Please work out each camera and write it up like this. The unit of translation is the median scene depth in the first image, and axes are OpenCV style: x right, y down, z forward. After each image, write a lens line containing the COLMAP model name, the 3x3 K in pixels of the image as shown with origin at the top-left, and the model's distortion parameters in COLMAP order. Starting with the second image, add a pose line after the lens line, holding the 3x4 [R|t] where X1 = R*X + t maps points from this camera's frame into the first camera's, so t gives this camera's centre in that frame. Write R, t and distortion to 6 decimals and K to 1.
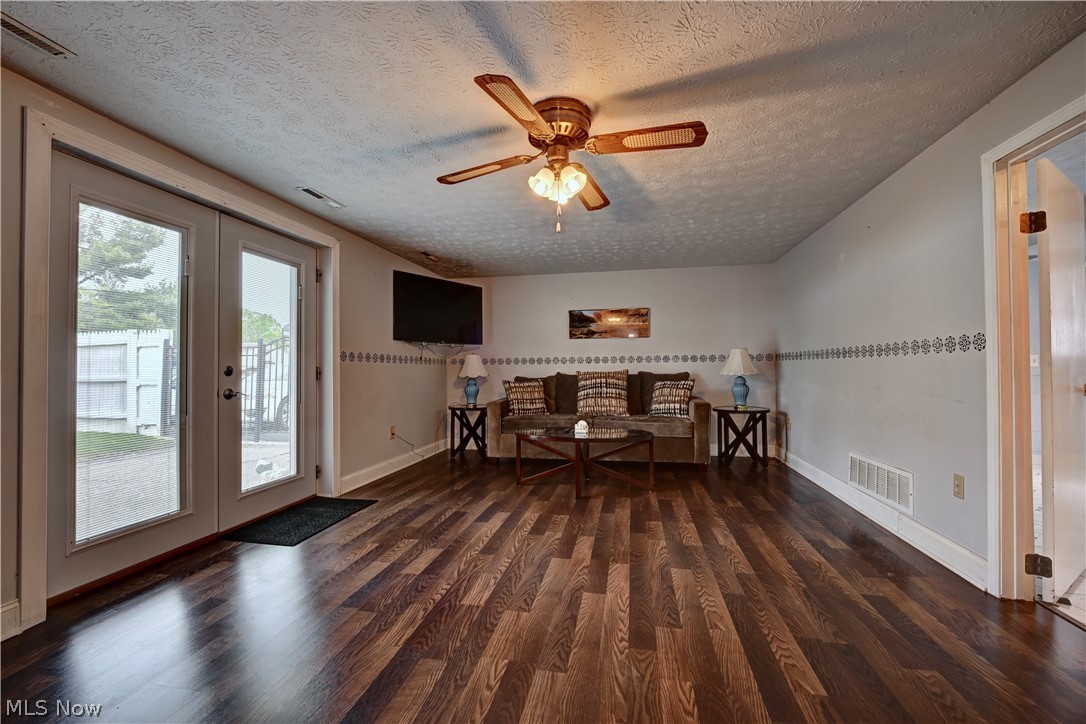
lens RADIAL K [[450.4, 0, 547.4], [0, 450.4, 361.1], [0, 0, 1]] dist [-0.015608, -0.000565]
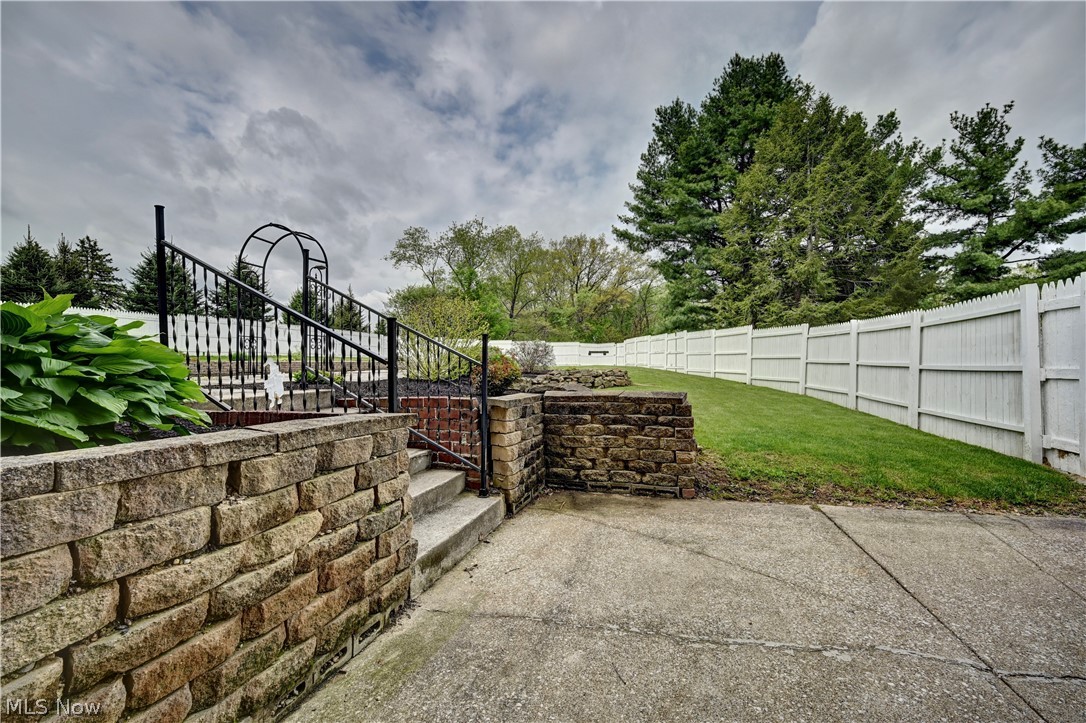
lens RADIAL K [[450.4, 0, 547.4], [0, 450.4, 360.6], [0, 0, 1]] dist [-0.015608, -0.000565]
pose [[-0.079214, -0.006249, -0.996838, -0.317557], [0.037567, 0.999251, -0.009250, 0.012642], [0.996150, -0.038181, -0.078920, 0.429294]]
